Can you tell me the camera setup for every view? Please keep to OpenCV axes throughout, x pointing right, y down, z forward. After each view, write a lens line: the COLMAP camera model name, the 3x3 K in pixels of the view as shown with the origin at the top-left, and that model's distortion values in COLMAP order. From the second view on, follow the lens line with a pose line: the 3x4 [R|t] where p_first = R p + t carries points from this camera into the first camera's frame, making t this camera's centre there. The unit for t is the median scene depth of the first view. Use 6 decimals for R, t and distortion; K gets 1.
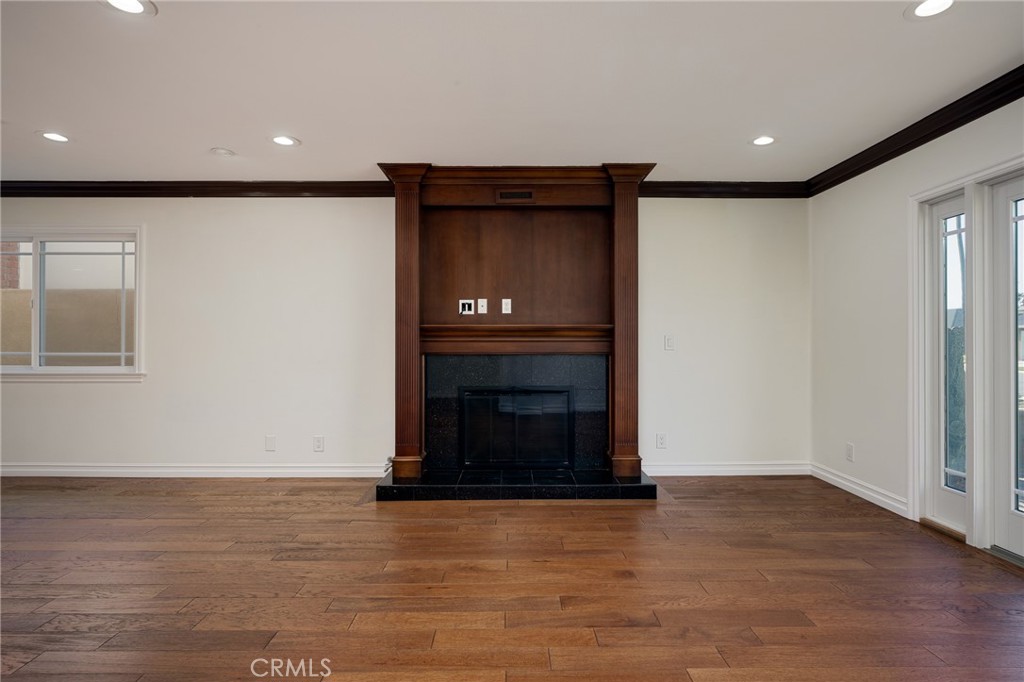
lens RADIAL K [[509.8, 0, 511.6], [0, 509.8, 340.7], [0, 0, 1]] dist [0.000147, 0.000601]
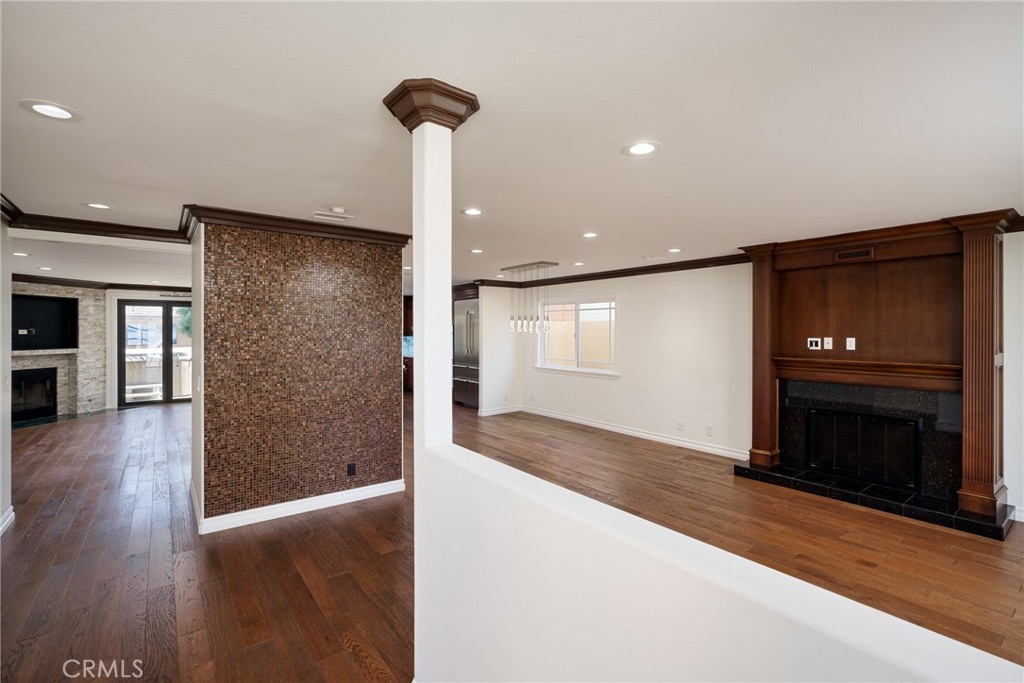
lens RADIAL K [[443.6, 0, 512.0], [0, 443.6, 338.1], [0, 0, 1]] dist [-0.008024, 0.000787]
pose [[0.600823, 0.006505, -0.799356, 0.361180], [0.001223, 0.999958, 0.009057, -0.096355], [0.799381, -0.006419, 0.600790, -0.286440]]
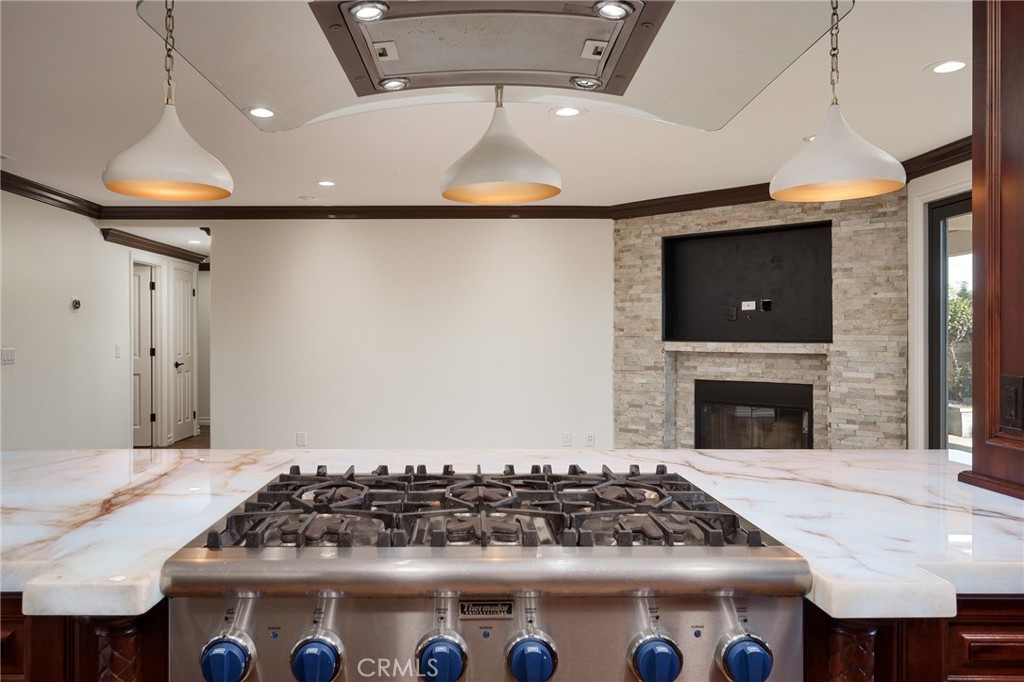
lens RADIAL K [[758.1, 0, 508.0], [0, 758.1, 340.0], [0, 0, 1]] dist [0.009283, 0.001466]
pose [[-0.999142, -0.003895, -0.041233, -2.289187], [-0.004341, 0.999933, 0.010737, -0.040761], [0.041189, 0.010906, -0.999092, 0.970005]]
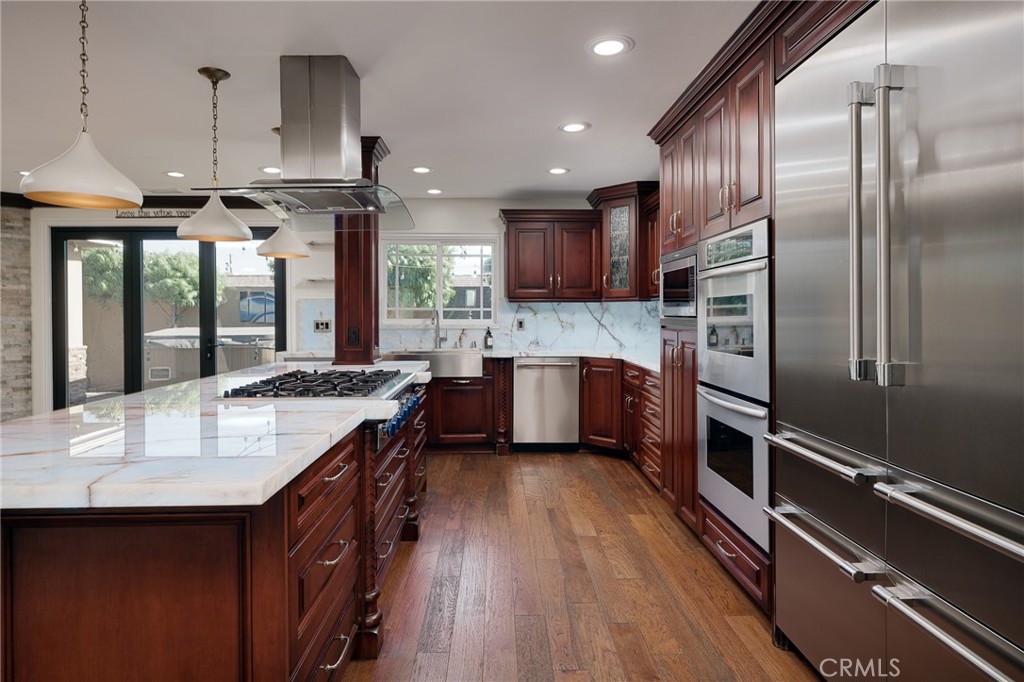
lens RADIAL K [[558.5, 0, 506.8], [0, 558.5, 311.5], [0, 0, 1]] dist [0.002087, -0.000151]
pose [[0.053601, -0.006022, -0.998544, -1.427002], [0.000839, 0.999982, -0.005986, -0.040163], [0.998562, -0.000517, 0.053606, 0.726646]]
